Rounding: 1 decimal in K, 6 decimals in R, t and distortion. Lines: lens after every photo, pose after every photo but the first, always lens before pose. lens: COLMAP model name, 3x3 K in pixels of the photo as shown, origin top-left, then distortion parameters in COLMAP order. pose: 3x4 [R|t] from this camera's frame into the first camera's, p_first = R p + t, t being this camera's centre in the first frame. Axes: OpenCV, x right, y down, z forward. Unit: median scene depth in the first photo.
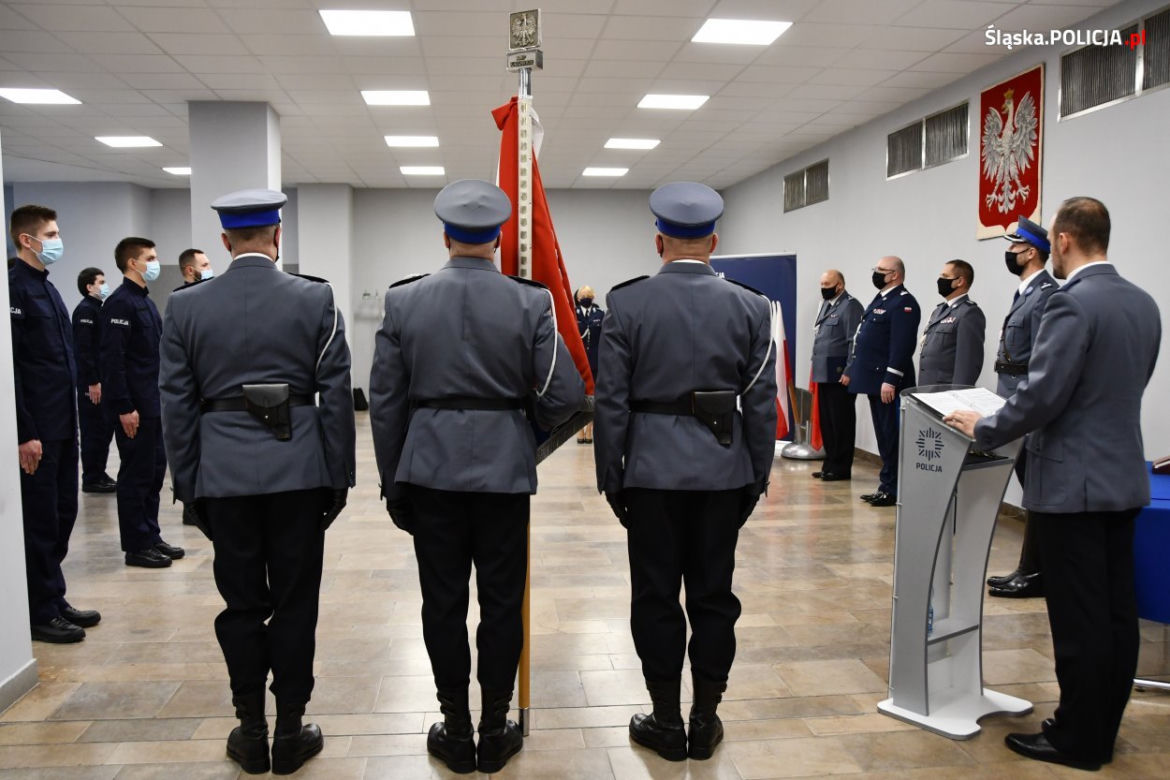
lens RADIAL K [[1019.9, 0, 585.0], [0, 1019.9, 390.0], [0, 0, 1]] dist [-0.007811, 0.000645]
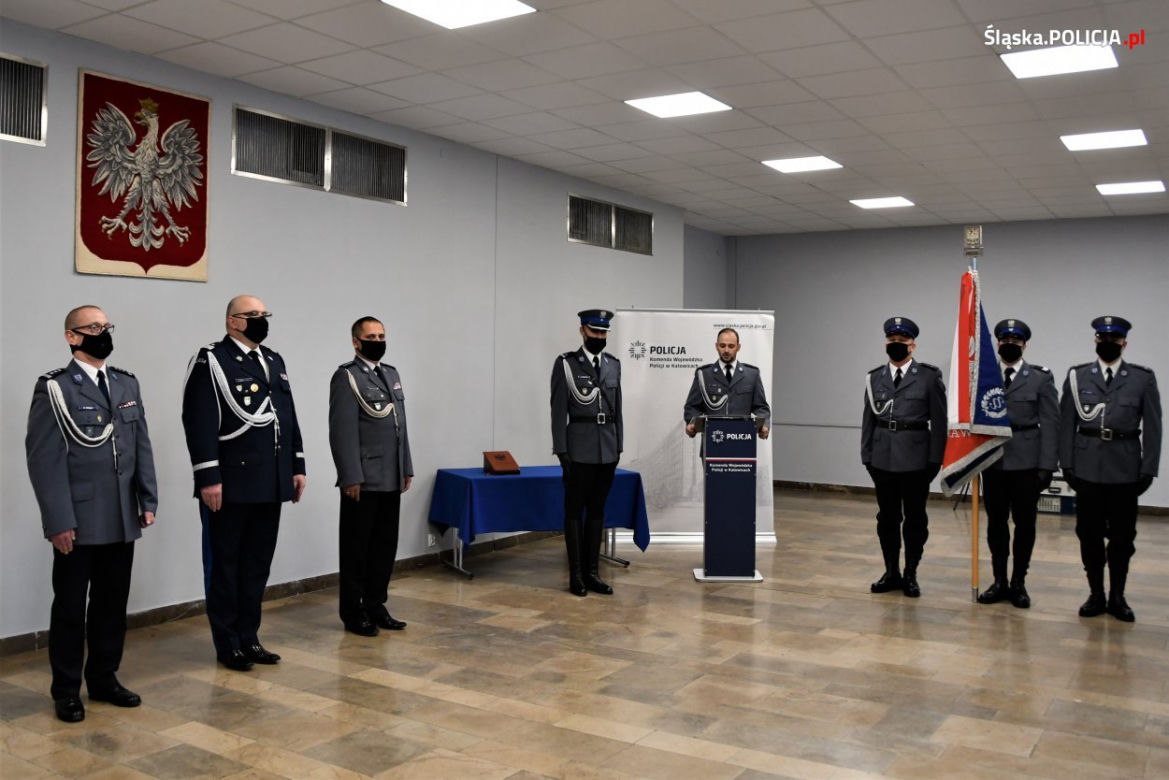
lens RADIAL K [[1158.1, 0, 584.5], [0, 1158.1, 390.0], [0, 0, 1]] dist [-0.133721, 0.022320]
pose [[-0.799887, -0.018247, 0.599873, -0.401636], [0.039274, 0.995804, 0.082660, -0.125564], [-0.598864, 0.089678, -0.795814, 1.529006]]
